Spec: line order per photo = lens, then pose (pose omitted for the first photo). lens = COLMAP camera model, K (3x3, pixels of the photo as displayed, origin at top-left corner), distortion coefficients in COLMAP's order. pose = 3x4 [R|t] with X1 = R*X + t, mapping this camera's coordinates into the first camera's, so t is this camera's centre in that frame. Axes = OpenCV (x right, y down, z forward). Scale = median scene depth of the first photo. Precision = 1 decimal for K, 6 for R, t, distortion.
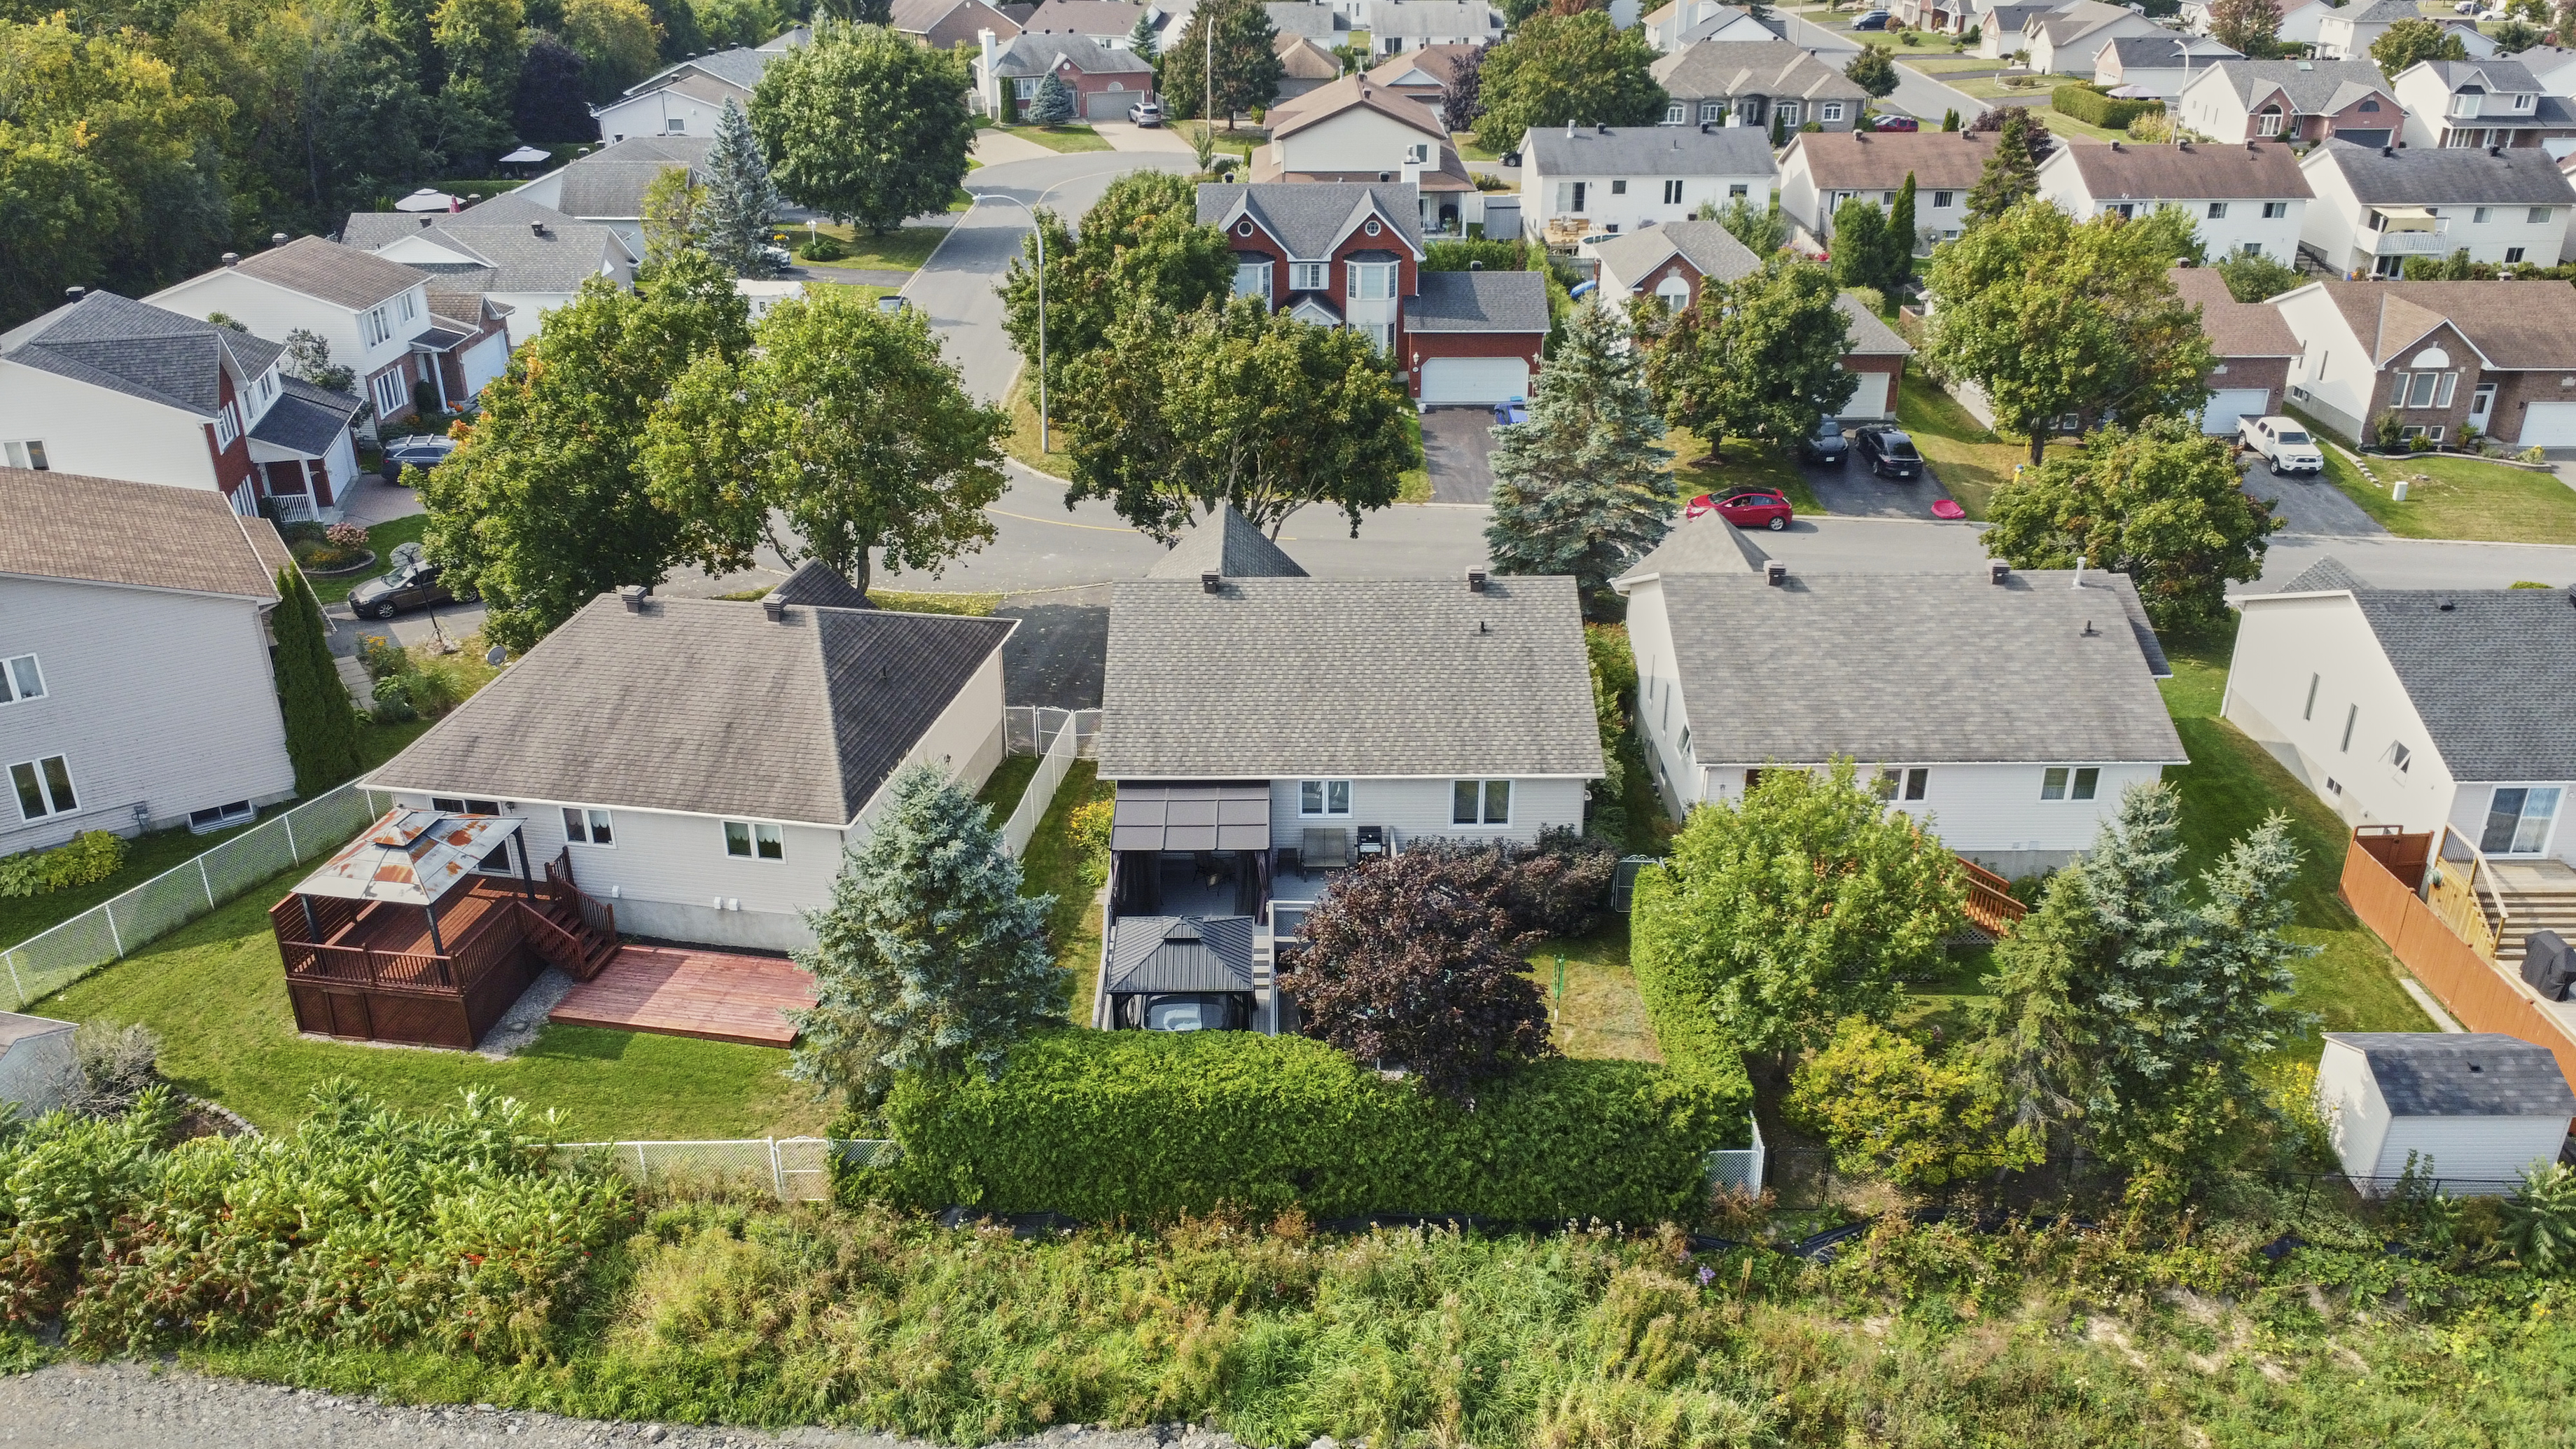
lens RADIAL K [[1928.9, 0, 1289.9], [0, 1928.9, 714.8], [0, 0, 1]] dist [0.001255, -0.005101]
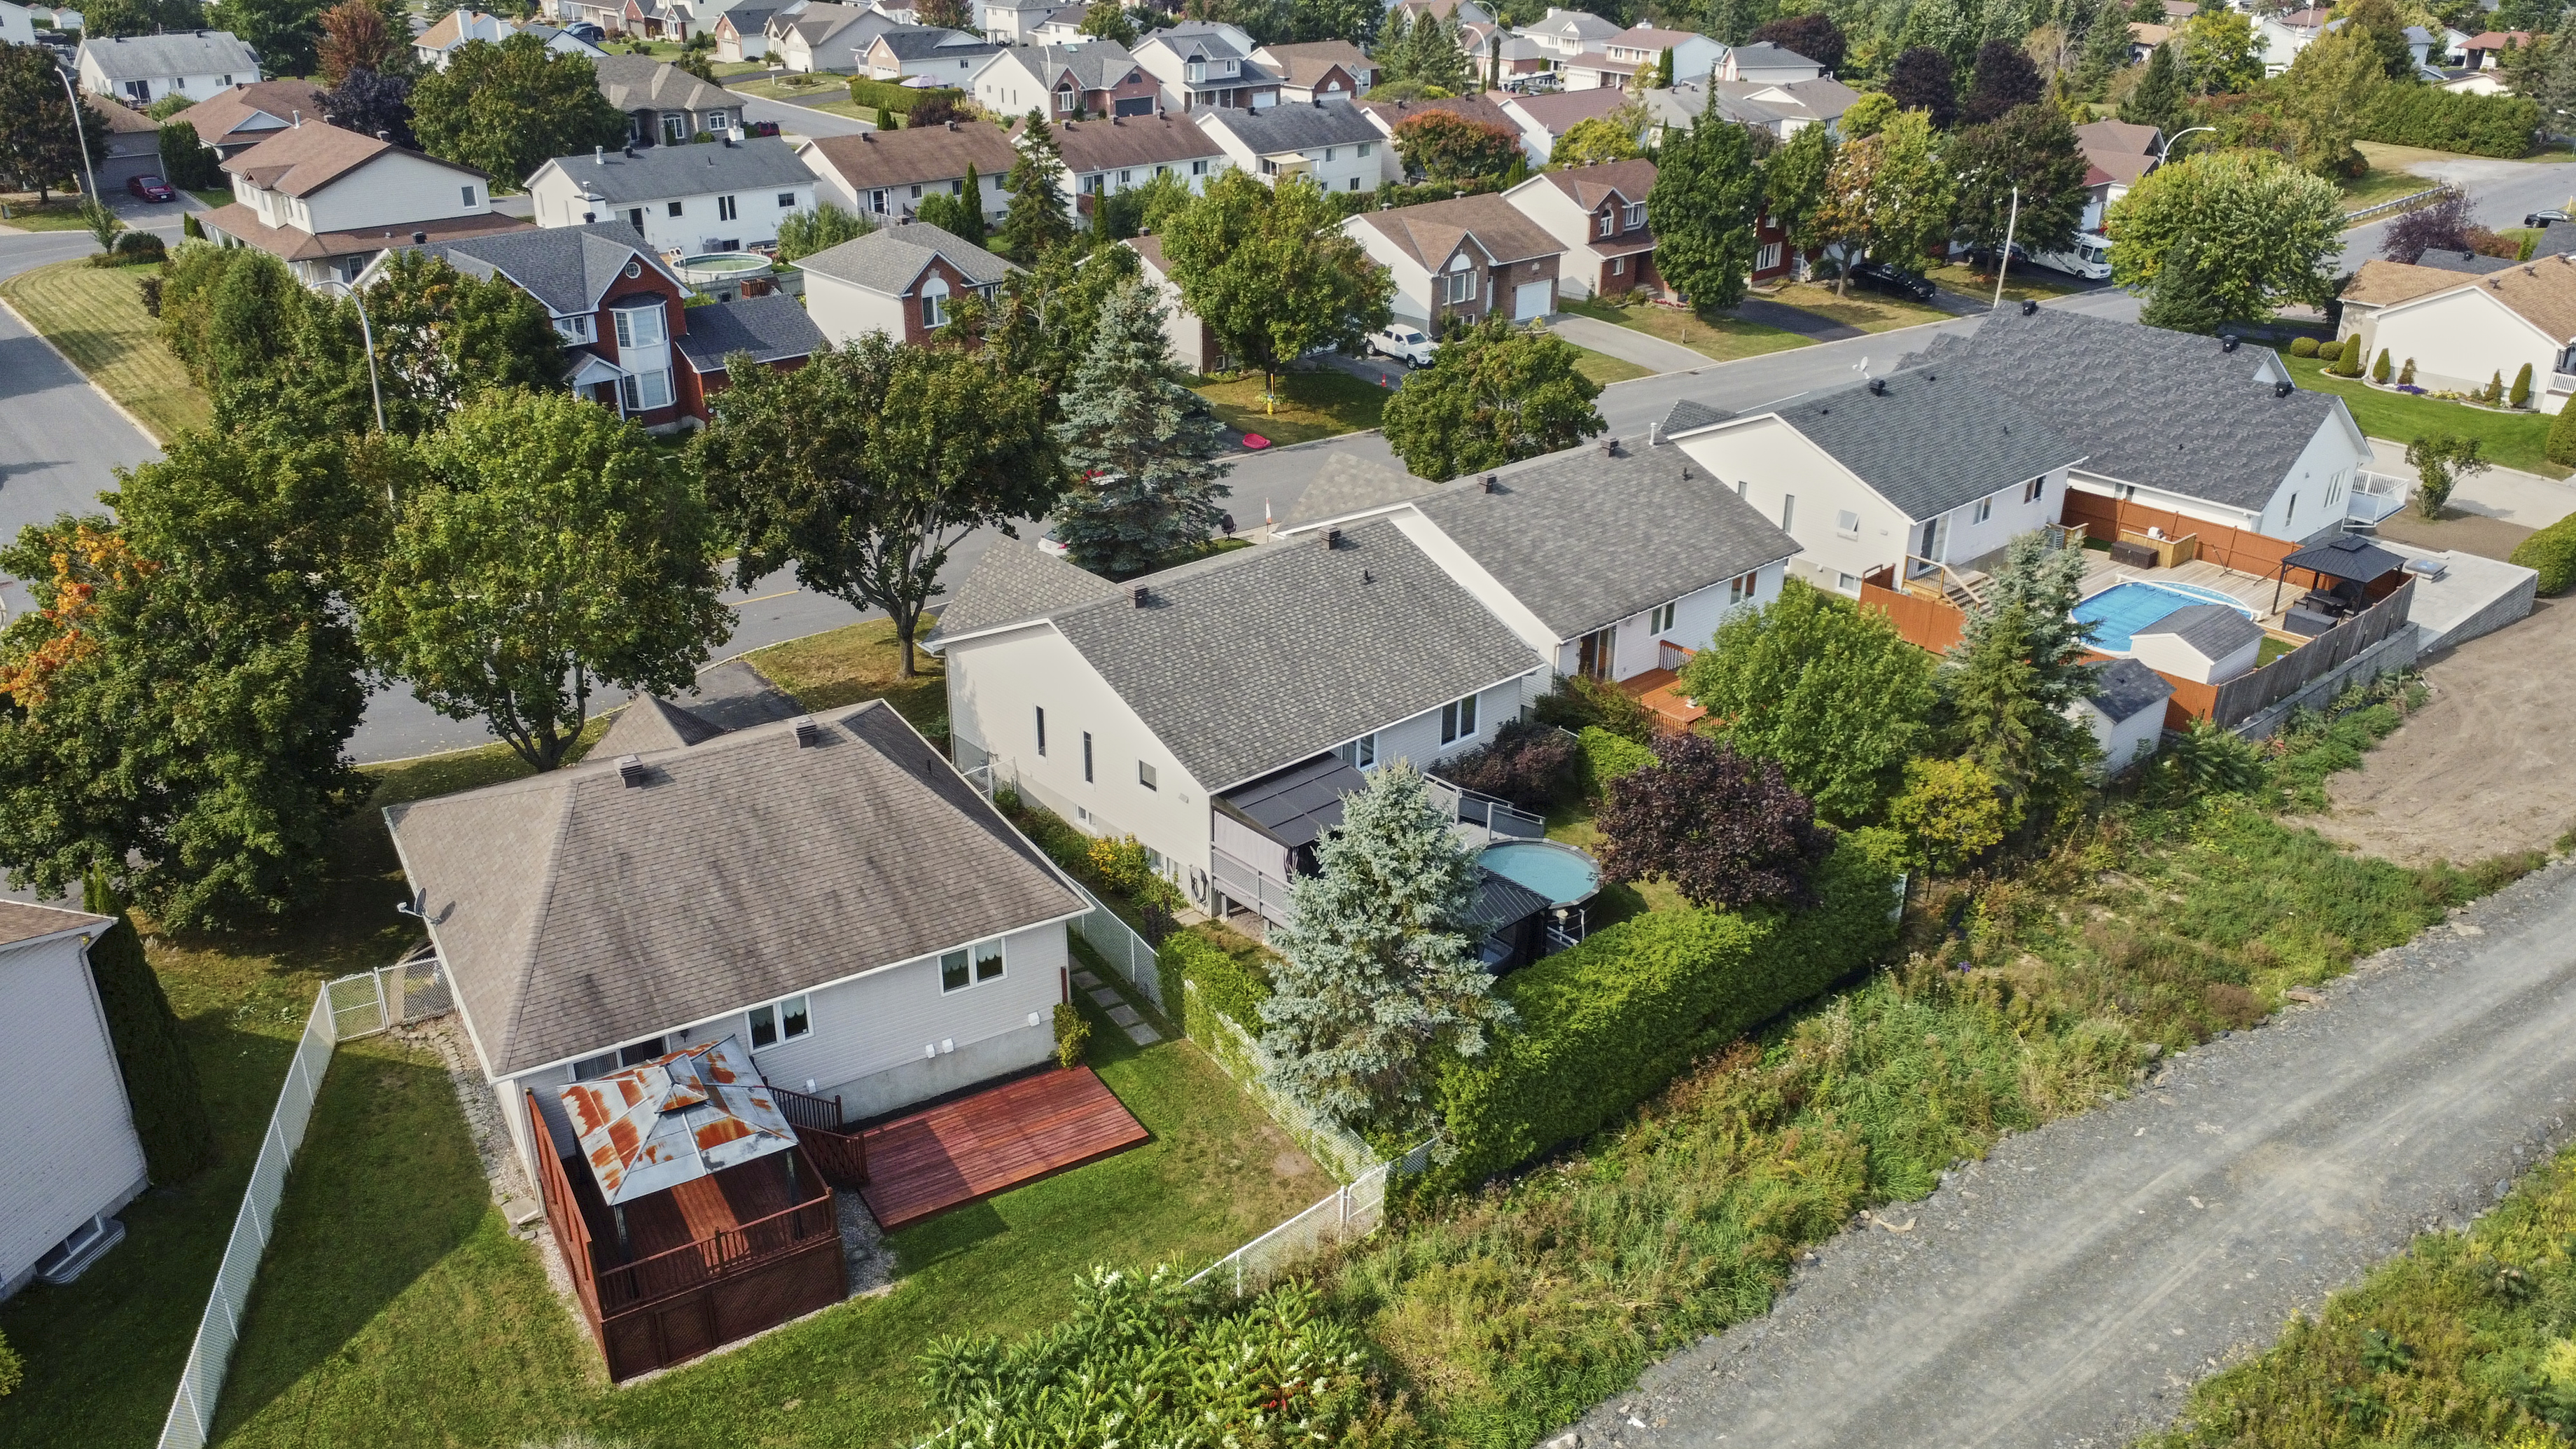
lens RADIAL K [[1928.9, 0, 1289.9], [0, 1928.9, 714.8], [0, 0, 1]] dist [0.001255, -0.005101]
pose [[0.748267, -0.268855, 0.606476, -0.340205], [0.270820, 0.958347, 0.090705, -0.044310], [-0.605601, 0.096375, 0.789911, 0.090365]]
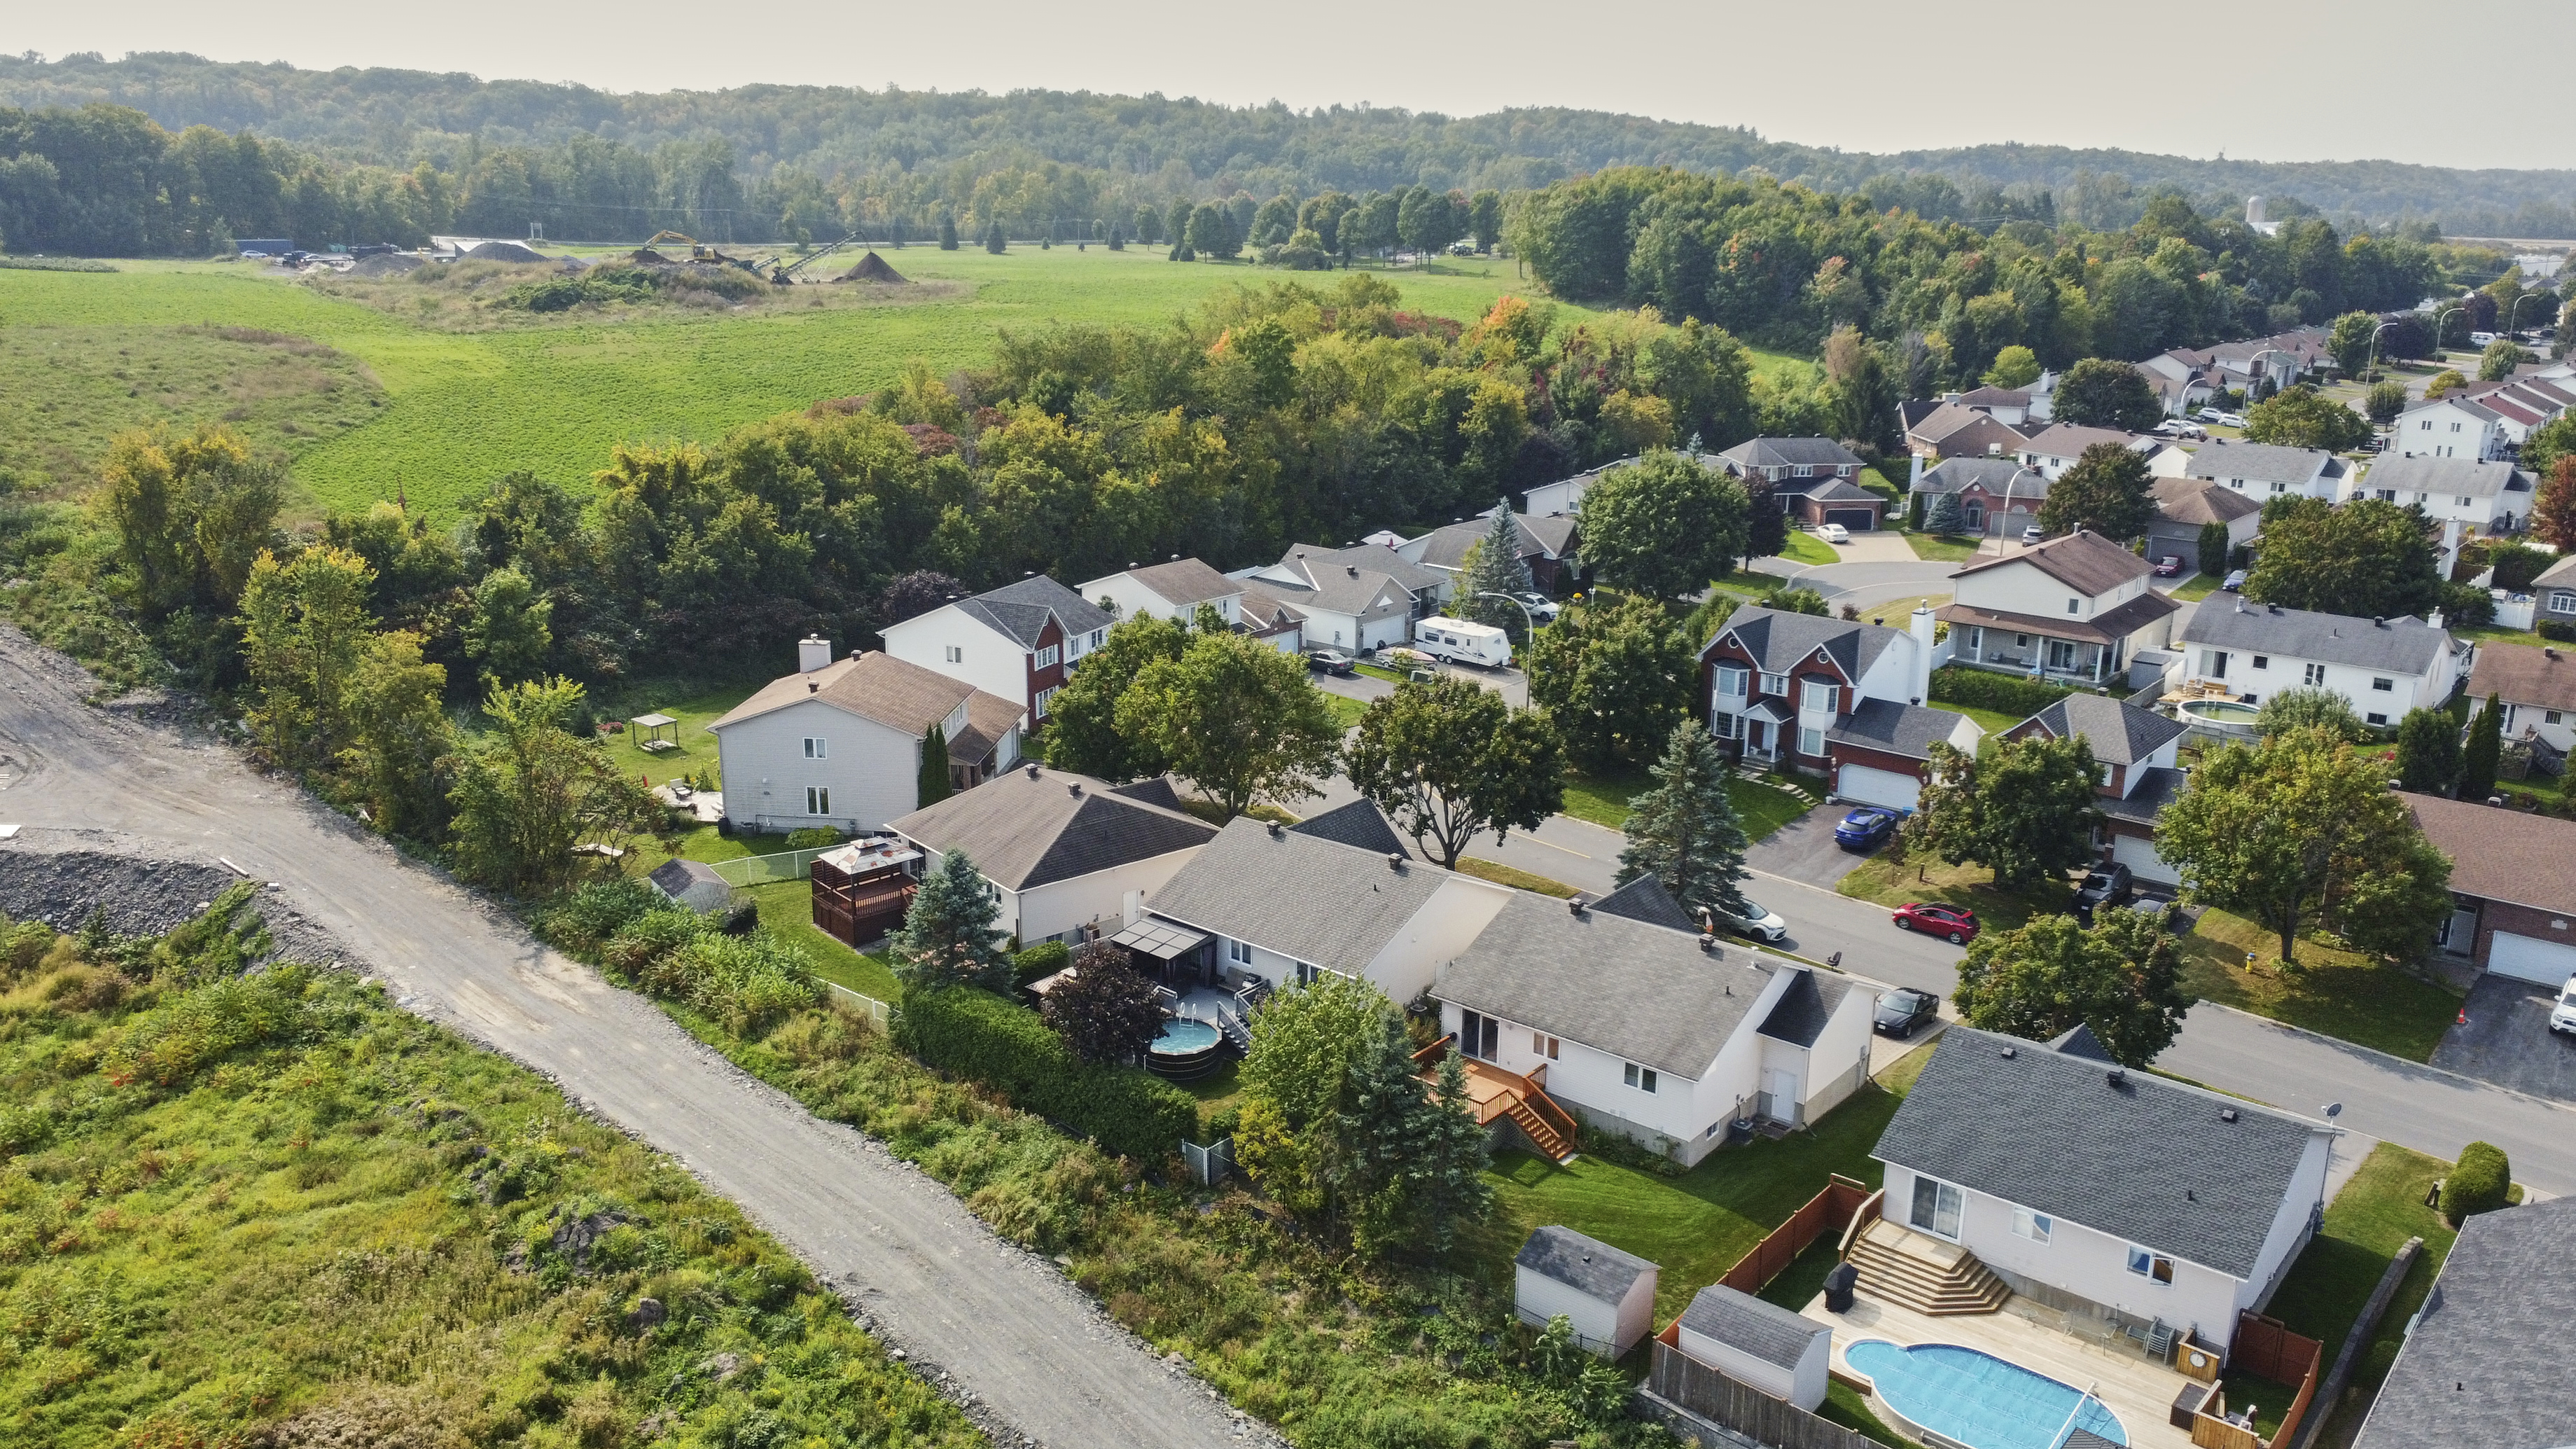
lens RADIAL K [[1928.9, 0, 1289.9], [0, 1928.9, 714.8], [0, 0, 1]] dist [0.001255, -0.005101]
pose [[0.762399, 0.179952, -0.621582, 0.576600], [-0.277260, 0.958759, -0.062506, -0.035051], [0.584700, 0.219995, 0.780851, -0.209475]]
